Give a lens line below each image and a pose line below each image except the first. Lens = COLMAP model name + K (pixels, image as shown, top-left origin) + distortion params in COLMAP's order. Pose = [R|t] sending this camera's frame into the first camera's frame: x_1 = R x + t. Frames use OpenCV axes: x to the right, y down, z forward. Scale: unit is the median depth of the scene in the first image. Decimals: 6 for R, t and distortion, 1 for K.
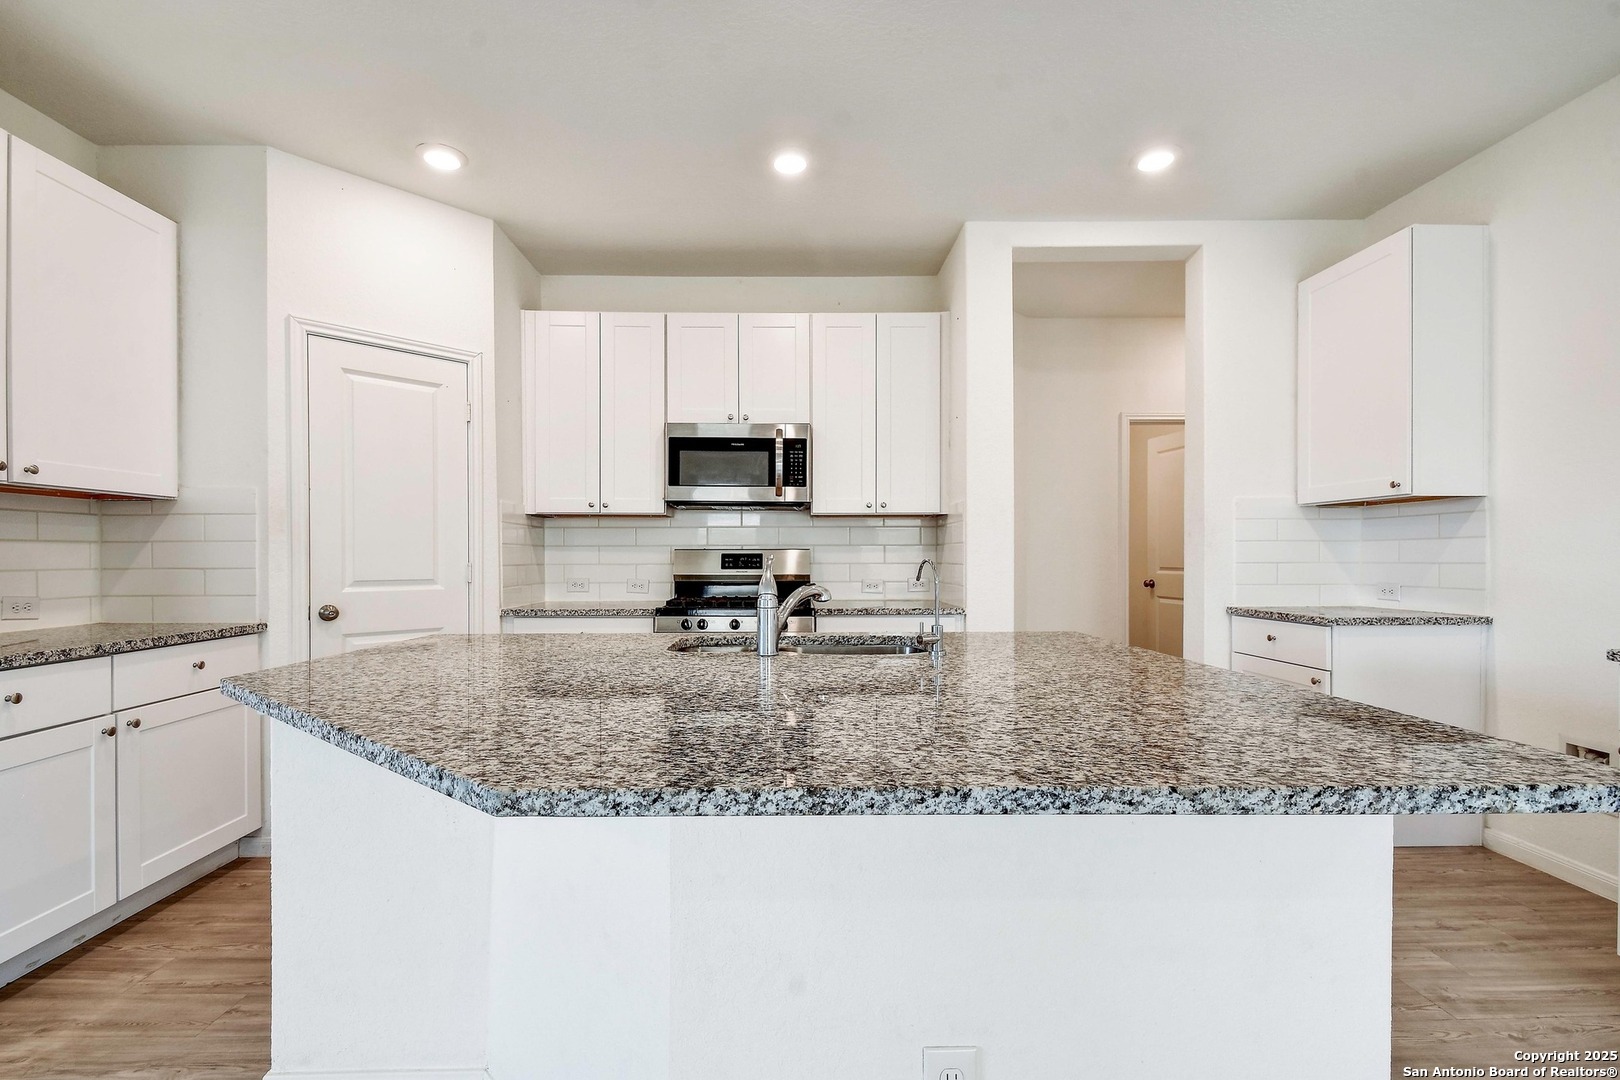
lens RADIAL K [[716.9, 0, 809.2], [0, 716.9, 563.0], [0, 0, 1]] dist [0.000707, -0.000585]
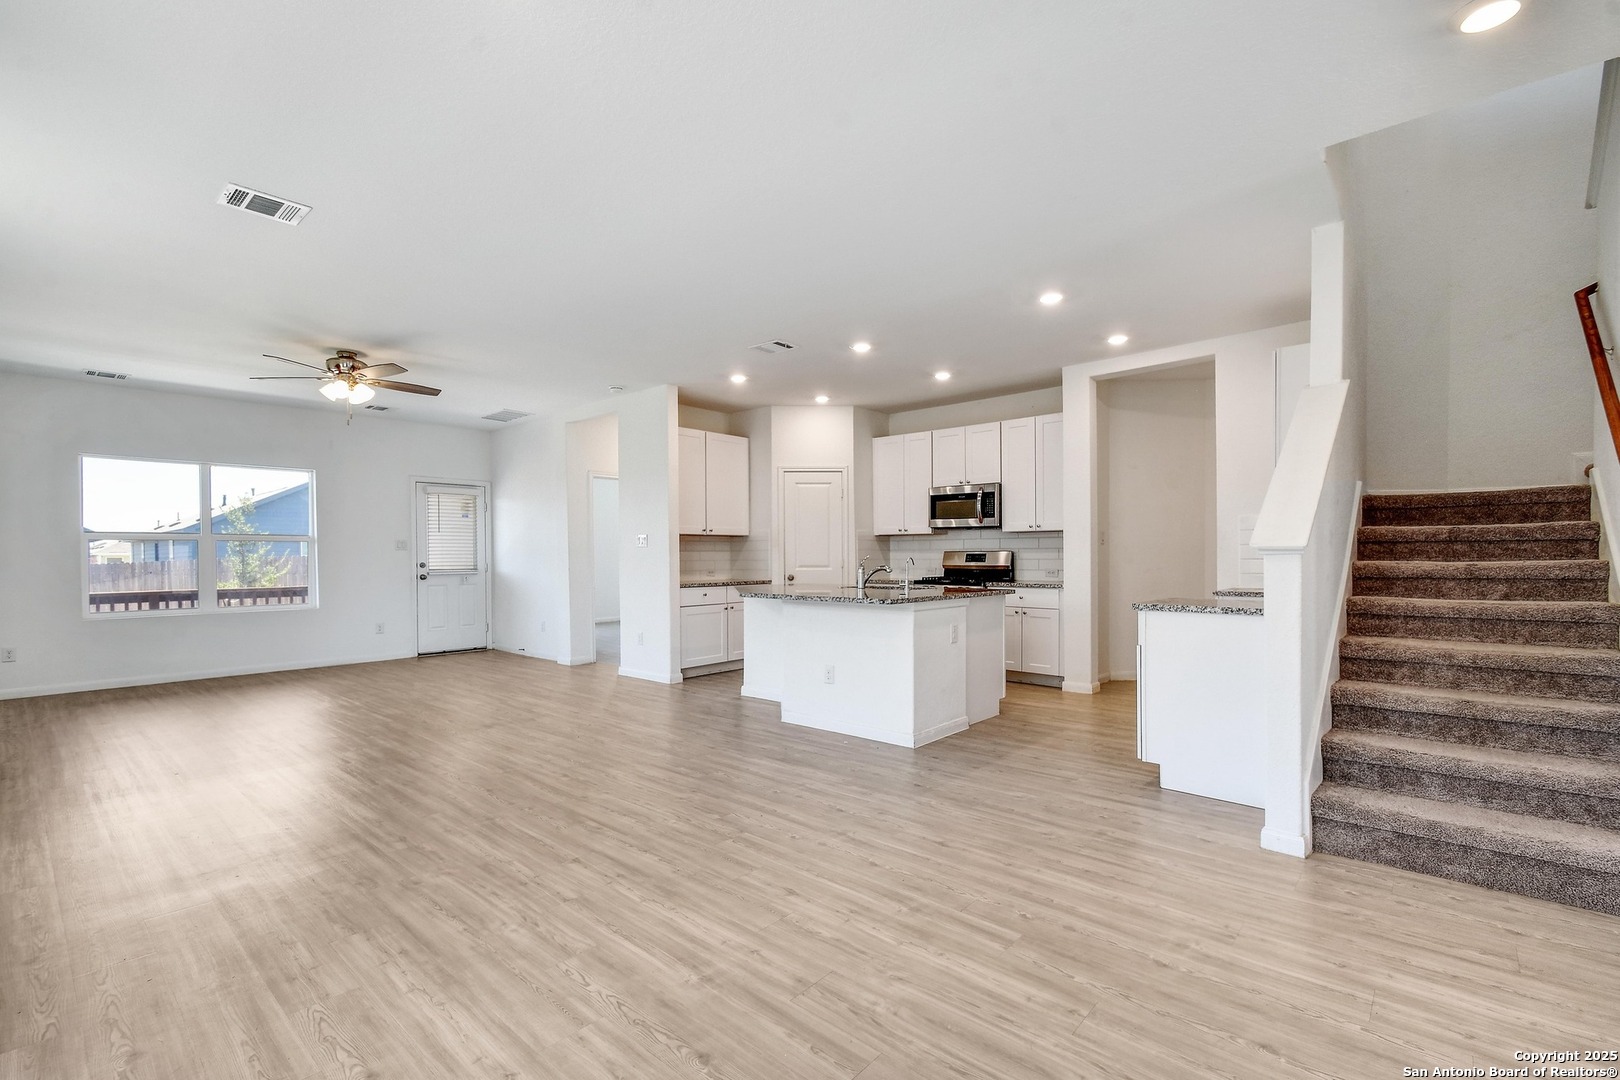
lens RADIAL K [[716.9, 0, 809.2], [0, 716.9, 563.0], [0, 0, 1]] dist [0.000707, -0.000585]
pose [[0.742675, 0.003278, -0.669644, 0.877310], [-0.003472, 0.999993, 0.001044, 0.010826], [0.669643, 0.001550, 0.742681, -0.691639]]
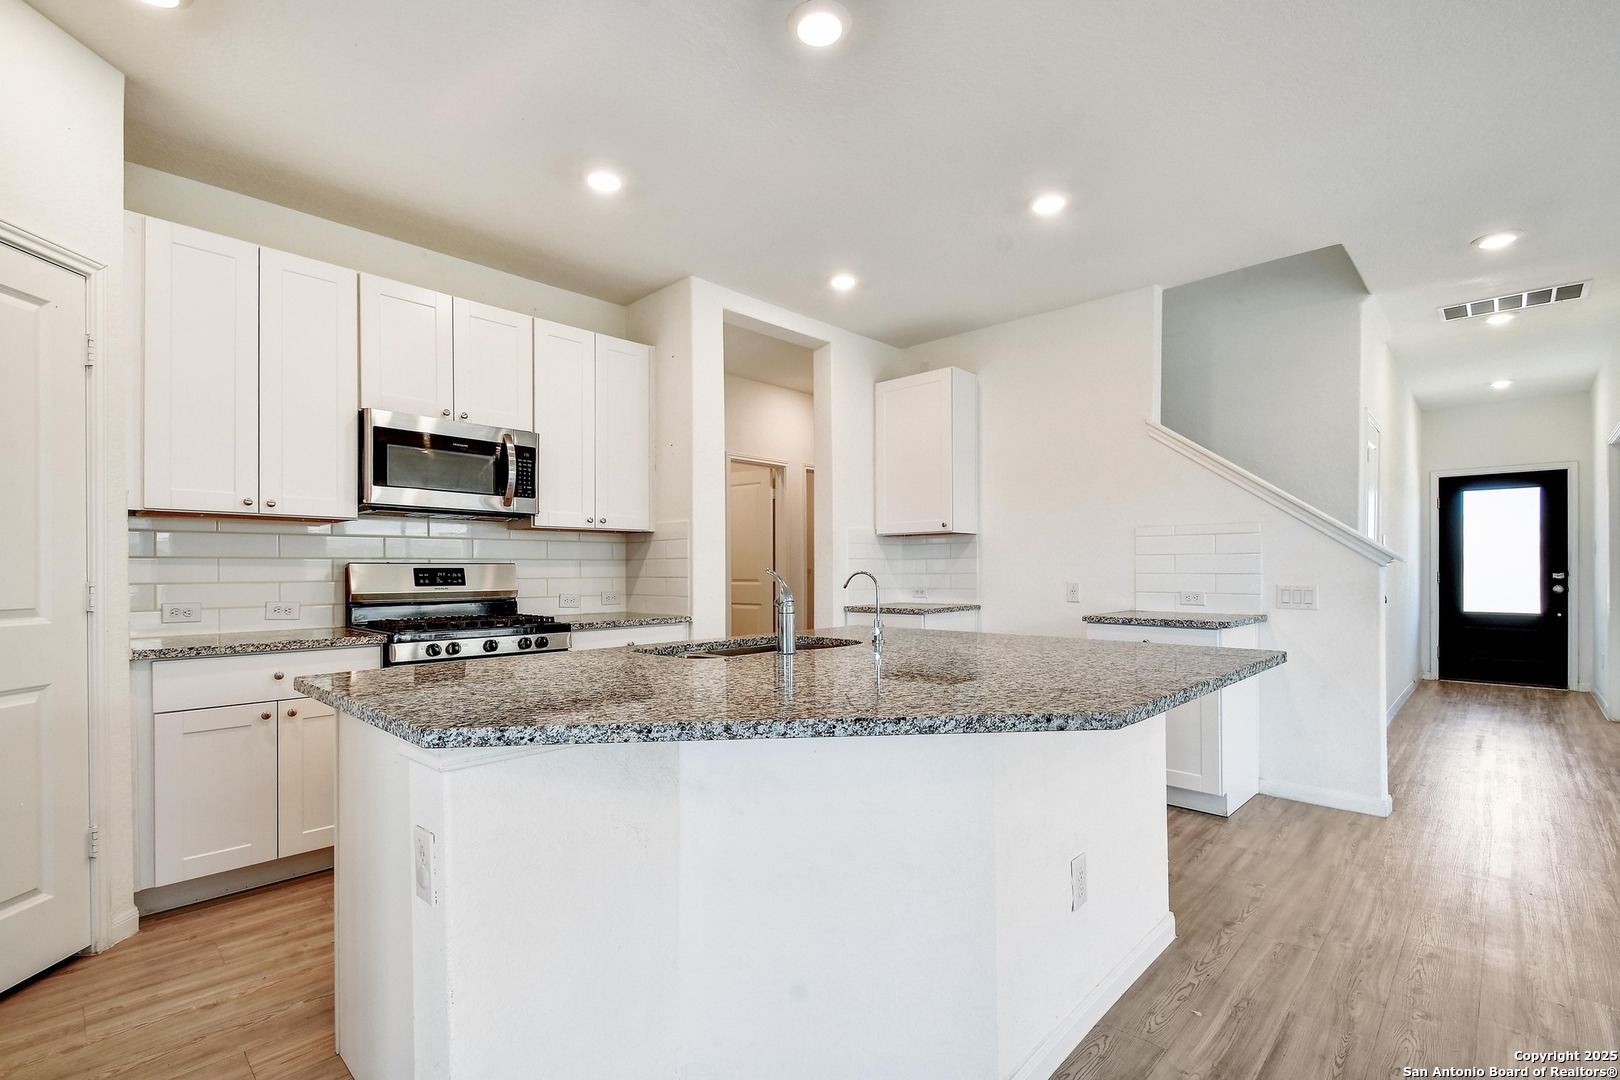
lens RADIAL K [[716.9, 0, 809.2], [0, 716.9, 563.0], [0, 0, 1]] dist [0.000707, -0.000585]
pose [[0.704636, 0.004870, 0.709553, -0.424652], [0.010585, 0.999793, -0.017373, 0.000724], [-0.709490, 0.019752, 0.704438, 0.069409]]
